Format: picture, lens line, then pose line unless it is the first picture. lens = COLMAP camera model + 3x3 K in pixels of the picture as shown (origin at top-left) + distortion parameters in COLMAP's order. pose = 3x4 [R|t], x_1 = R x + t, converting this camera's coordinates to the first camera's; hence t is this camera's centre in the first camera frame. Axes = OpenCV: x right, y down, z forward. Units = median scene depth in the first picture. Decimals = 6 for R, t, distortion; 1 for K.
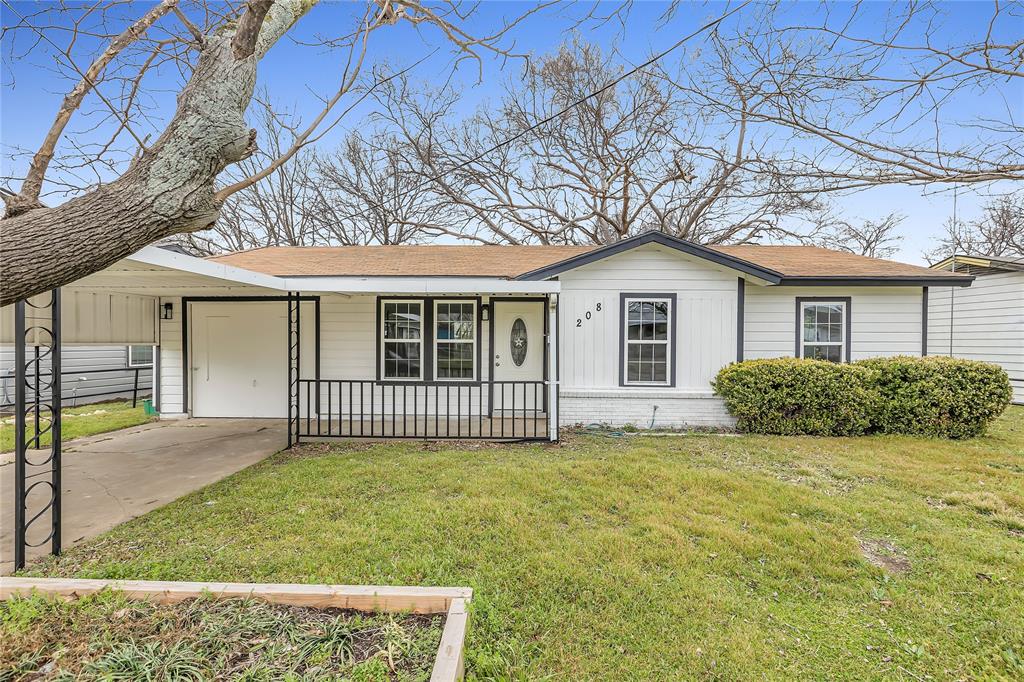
lens RADIAL K [[467.0, 0, 511.7], [0, 467.0, 324.1], [0, 0, 1]] dist [0.000367, 0.000059]
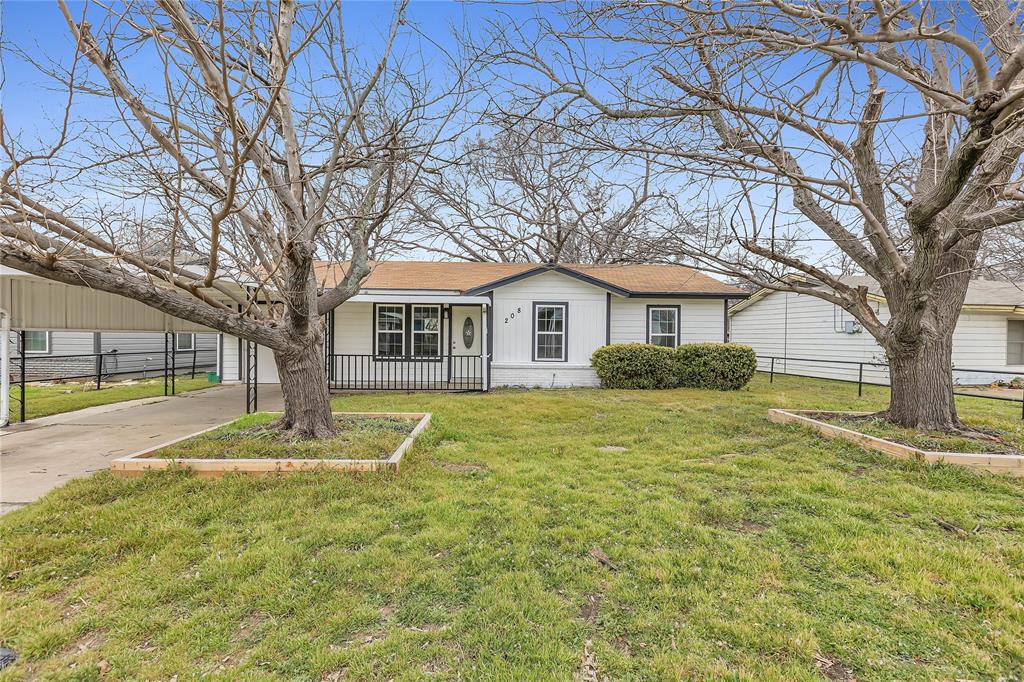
lens RADIAL K [[467.0, 0, 511.7], [0, 467.0, 324.1], [0, 0, 1]] dist [0.000367, 0.000059]
pose [[0.997934, 0.005675, 0.063992, 0.061440], [-0.006350, 0.999926, 0.010364, -0.006653], [-0.063929, -0.010749, 0.997897, -0.548378]]
